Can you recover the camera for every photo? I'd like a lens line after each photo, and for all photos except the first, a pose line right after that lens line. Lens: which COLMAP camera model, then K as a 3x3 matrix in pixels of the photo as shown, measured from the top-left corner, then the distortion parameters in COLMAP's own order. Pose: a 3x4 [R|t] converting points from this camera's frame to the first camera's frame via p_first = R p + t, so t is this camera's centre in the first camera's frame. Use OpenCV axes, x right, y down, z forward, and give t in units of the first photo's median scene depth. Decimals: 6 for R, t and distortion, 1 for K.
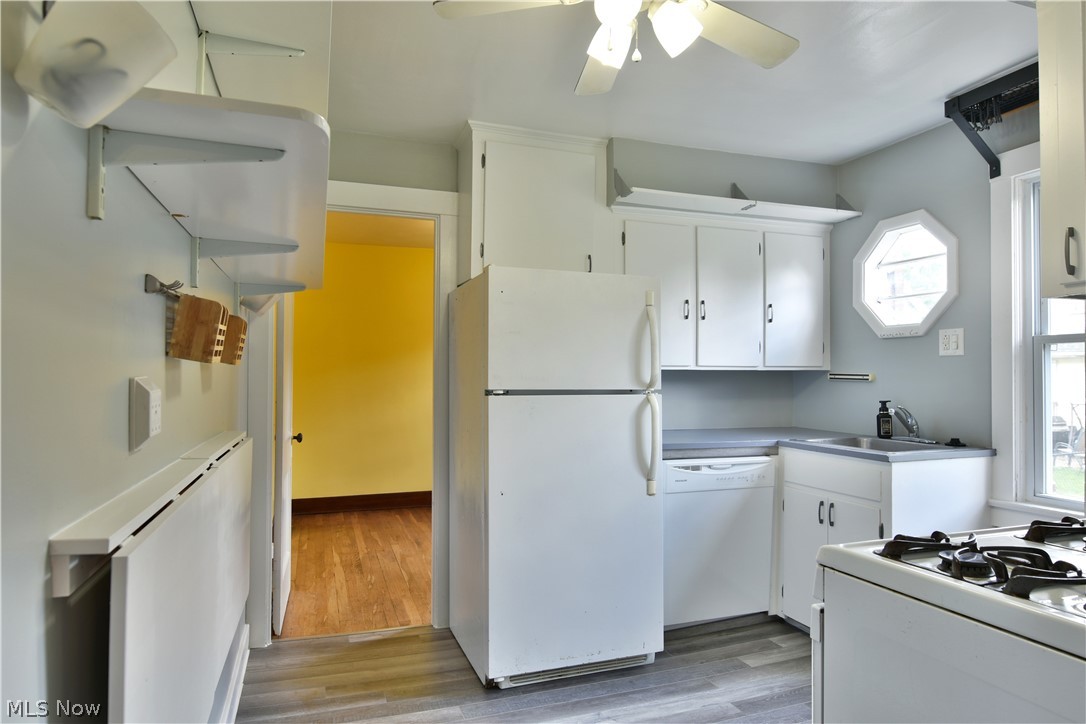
lens RADIAL K [[659.9, 0, 542.7], [0, 659.9, 366.1], [0, 0, 1]] dist [-0.013488, -0.003883]
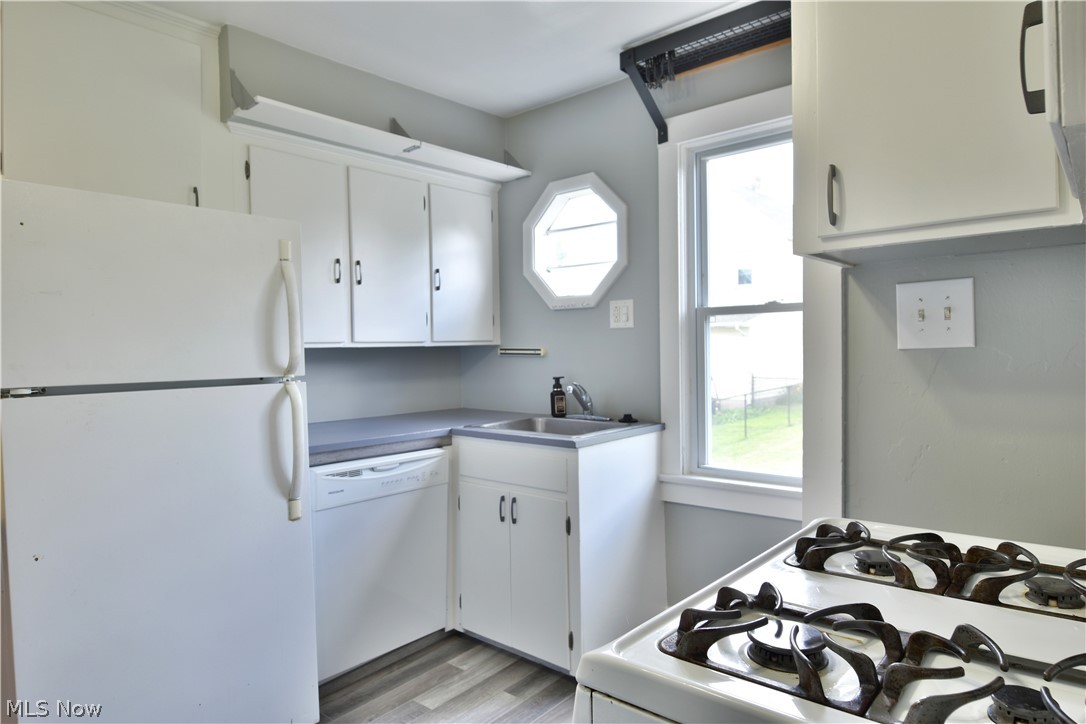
lens RADIAL K [[659.9, 0, 545.8], [0, 659.9, 365.3], [0, 0, 1]] dist [-0.013488, -0.003883]
pose [[0.868421, -0.031556, 0.494822, 0.046308], [0.012550, 0.999052, 0.041686, -0.003114], [-0.495668, -0.029991, 0.867994, 0.213331]]
